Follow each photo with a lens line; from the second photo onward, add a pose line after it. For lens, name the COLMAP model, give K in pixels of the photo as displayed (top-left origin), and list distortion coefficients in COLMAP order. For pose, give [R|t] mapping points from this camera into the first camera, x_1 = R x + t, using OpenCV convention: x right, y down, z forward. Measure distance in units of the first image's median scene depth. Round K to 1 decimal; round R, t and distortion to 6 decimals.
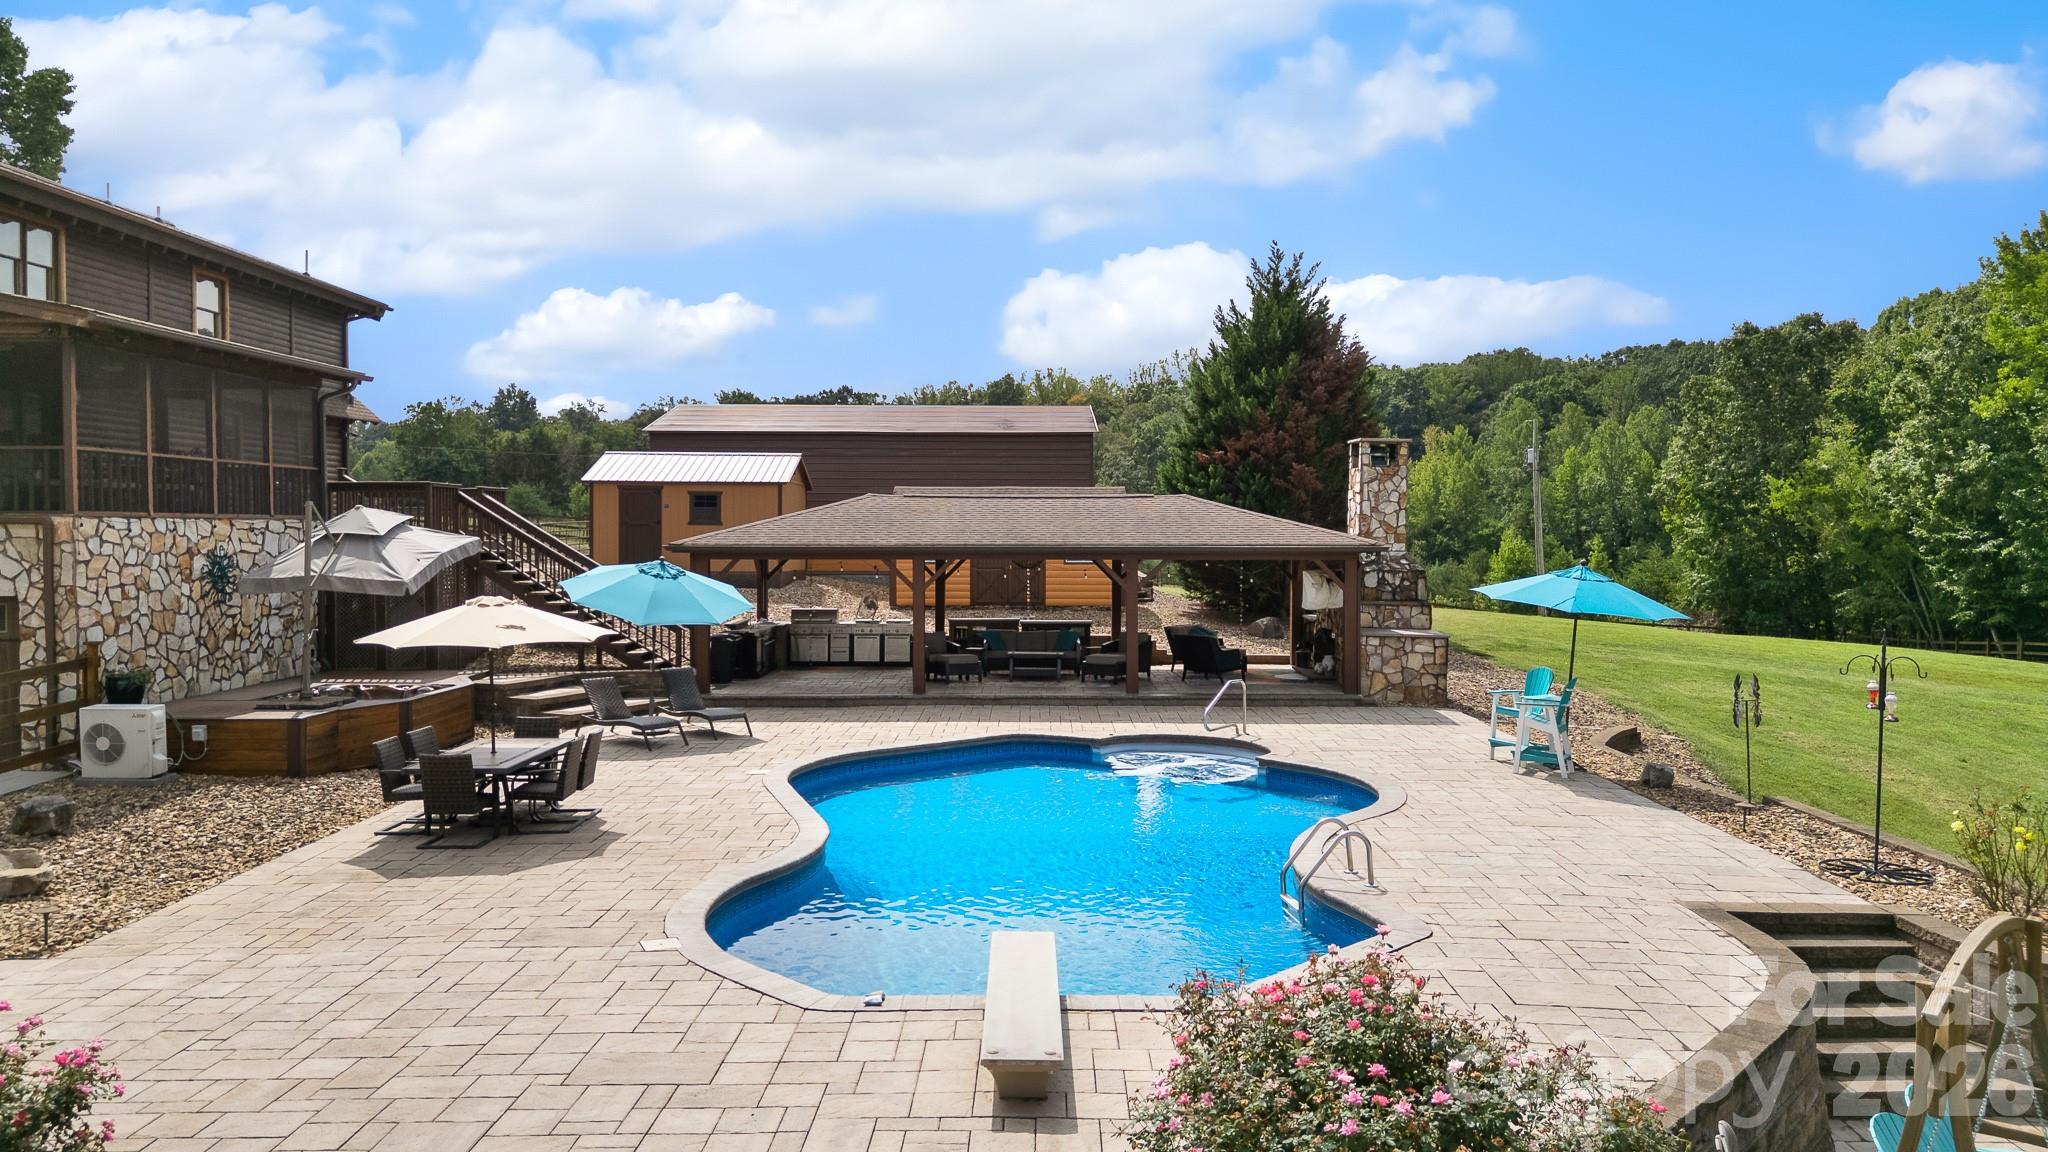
lens RADIAL K [[1450.0, 0, 1010.7], [0, 1450.0, 571.4], [0, 0, 1]] dist [0.036053, -0.017676]
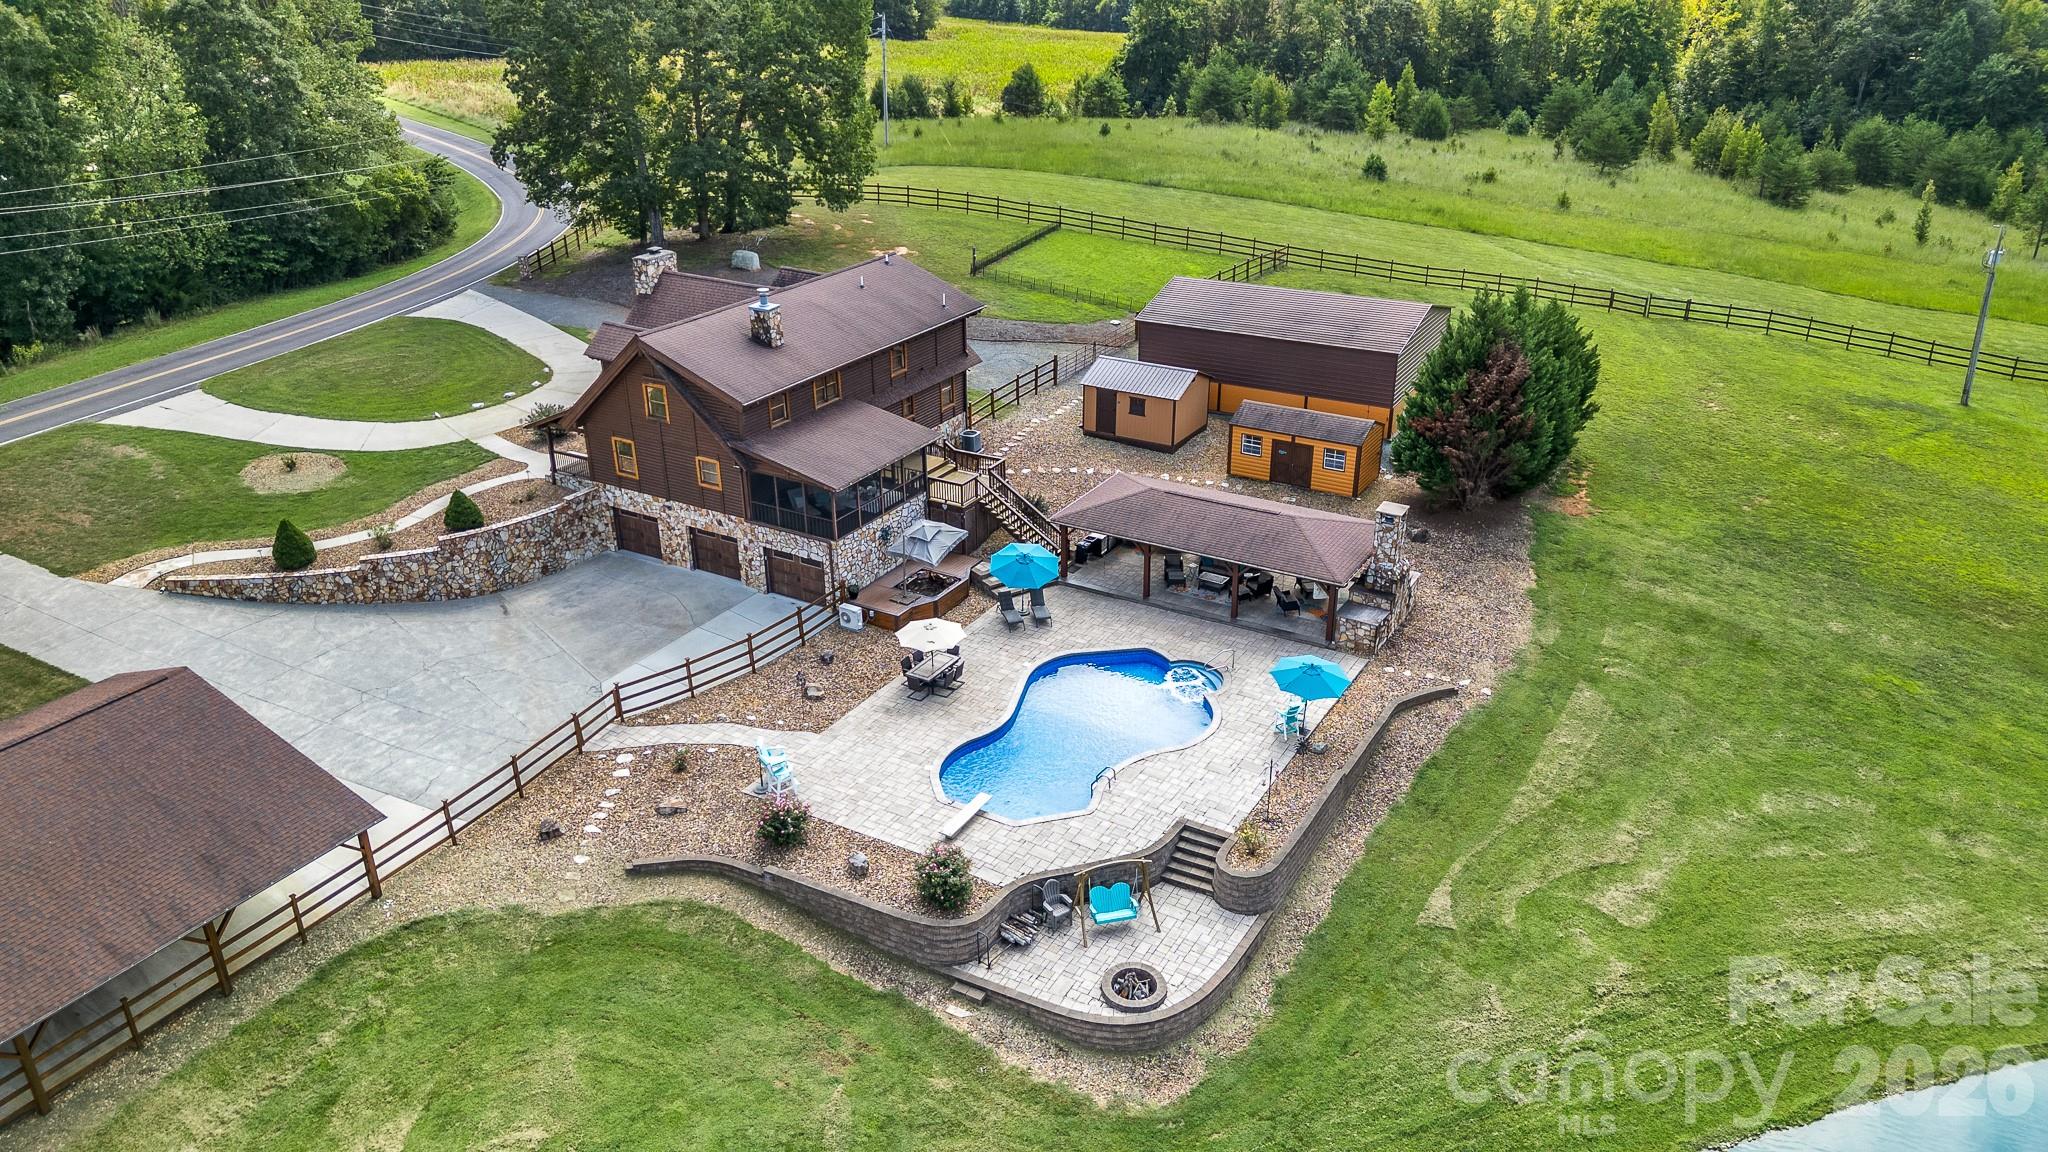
lens RADIAL K [[1450.0, 0, 1021.5], [0, 1450.0, 576.5], [0, 0, 1]] dist [0.036053, -0.017676]
pose [[0.861054, 0.227249, -0.454911, 0.970812], [-0.005486, 0.898689, 0.438553, -1.149173], [0.508484, -0.375122, 0.775066, -1.056518]]
